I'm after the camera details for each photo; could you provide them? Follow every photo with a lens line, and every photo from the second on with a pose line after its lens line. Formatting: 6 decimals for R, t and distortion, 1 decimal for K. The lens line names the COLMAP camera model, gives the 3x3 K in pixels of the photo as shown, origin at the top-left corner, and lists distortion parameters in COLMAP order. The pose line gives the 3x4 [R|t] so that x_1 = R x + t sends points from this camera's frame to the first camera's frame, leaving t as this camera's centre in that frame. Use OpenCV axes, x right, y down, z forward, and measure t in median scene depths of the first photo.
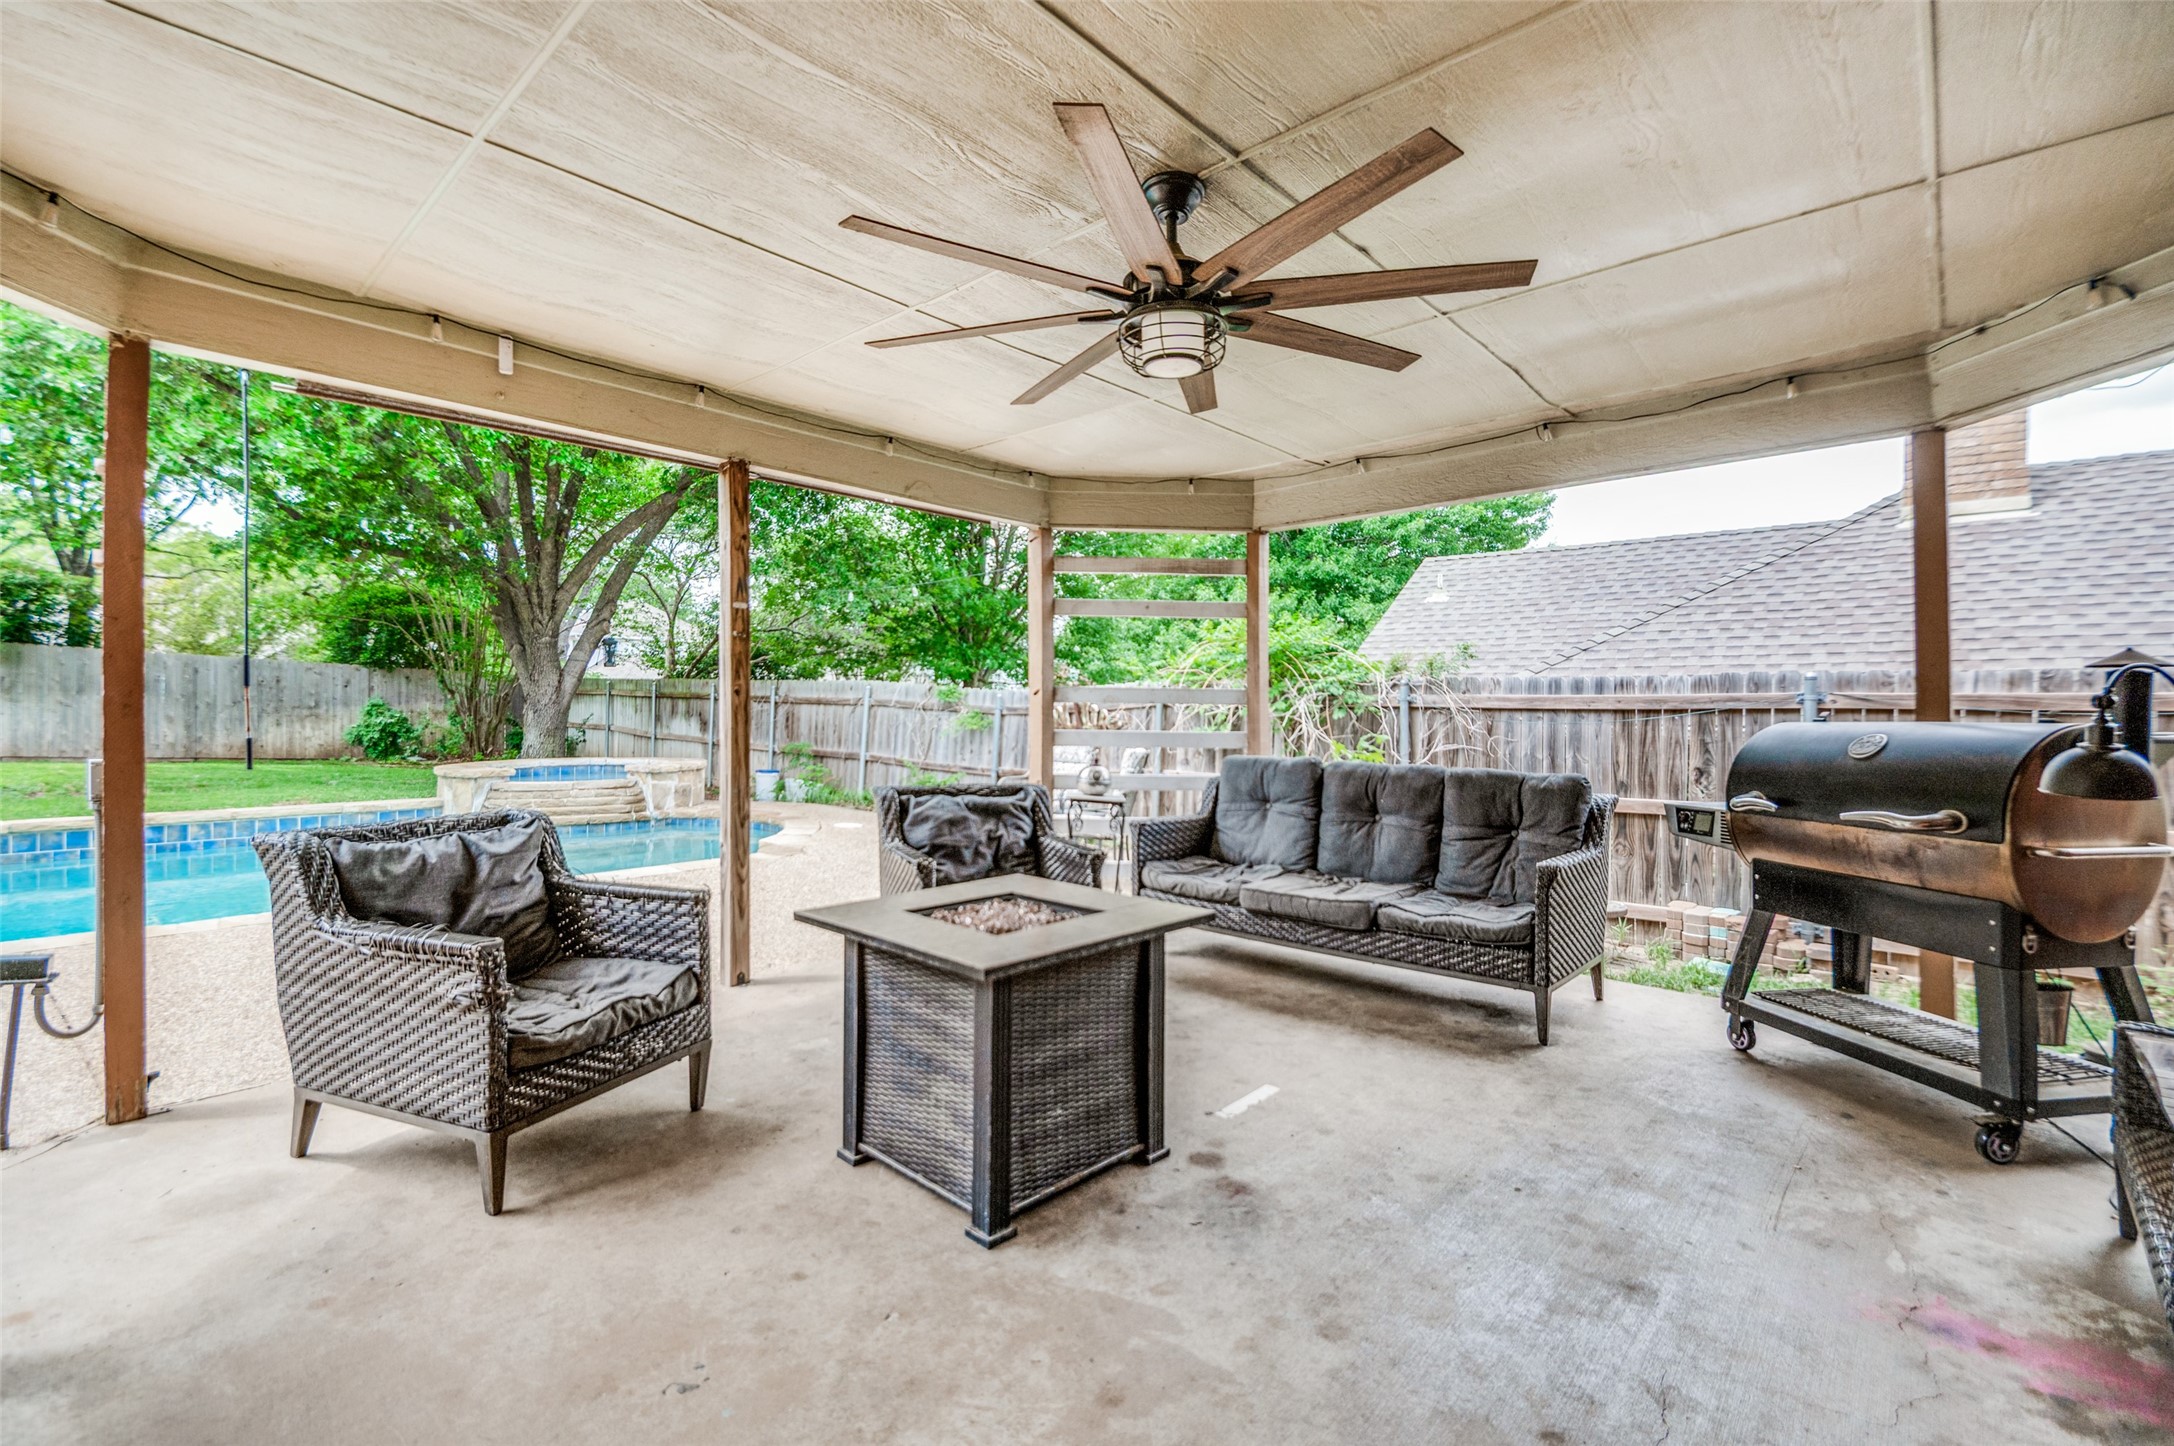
lens RADIAL K [[968.9, 0, 1088.3], [0, 968.9, 710.6], [0, 0, 1]] dist [0.002396, -0.009191]
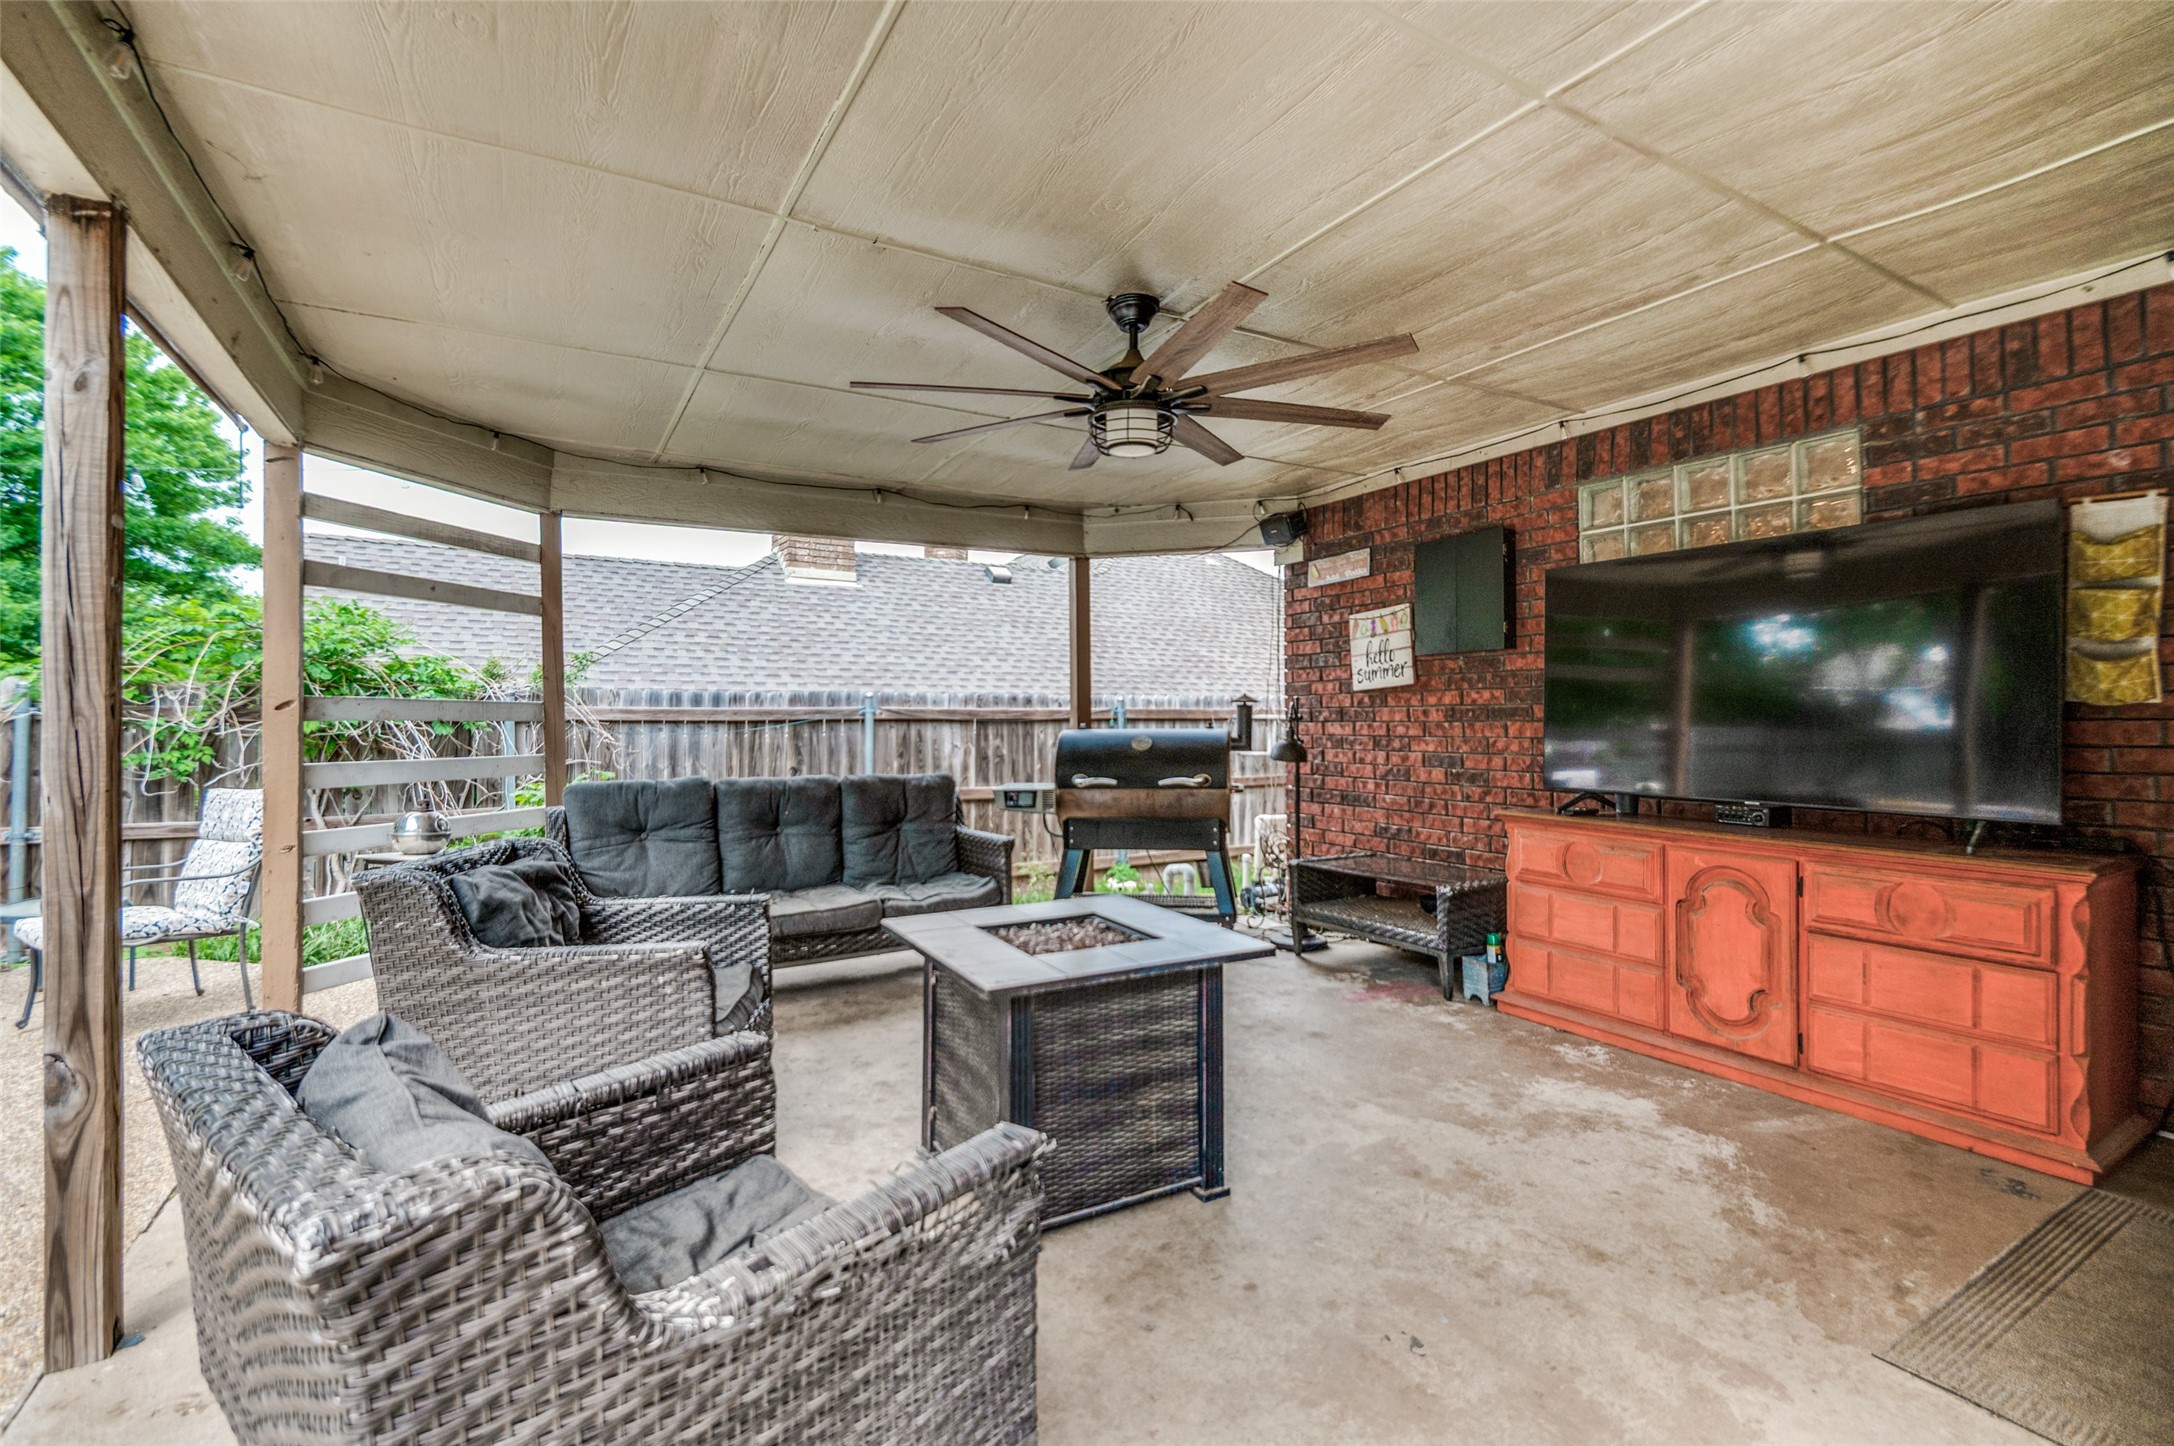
lens RADIAL K [[968.9, 0, 1088.3], [0, 968.9, 710.6], [0, 0, 1]] dist [0.002396, -0.009191]
pose [[0.286910, -0.001509, 0.957956, -0.462520], [0.004880, 0.999988, 0.000113, -0.012010], [-0.957945, 0.004642, 0.286914, 0.298296]]
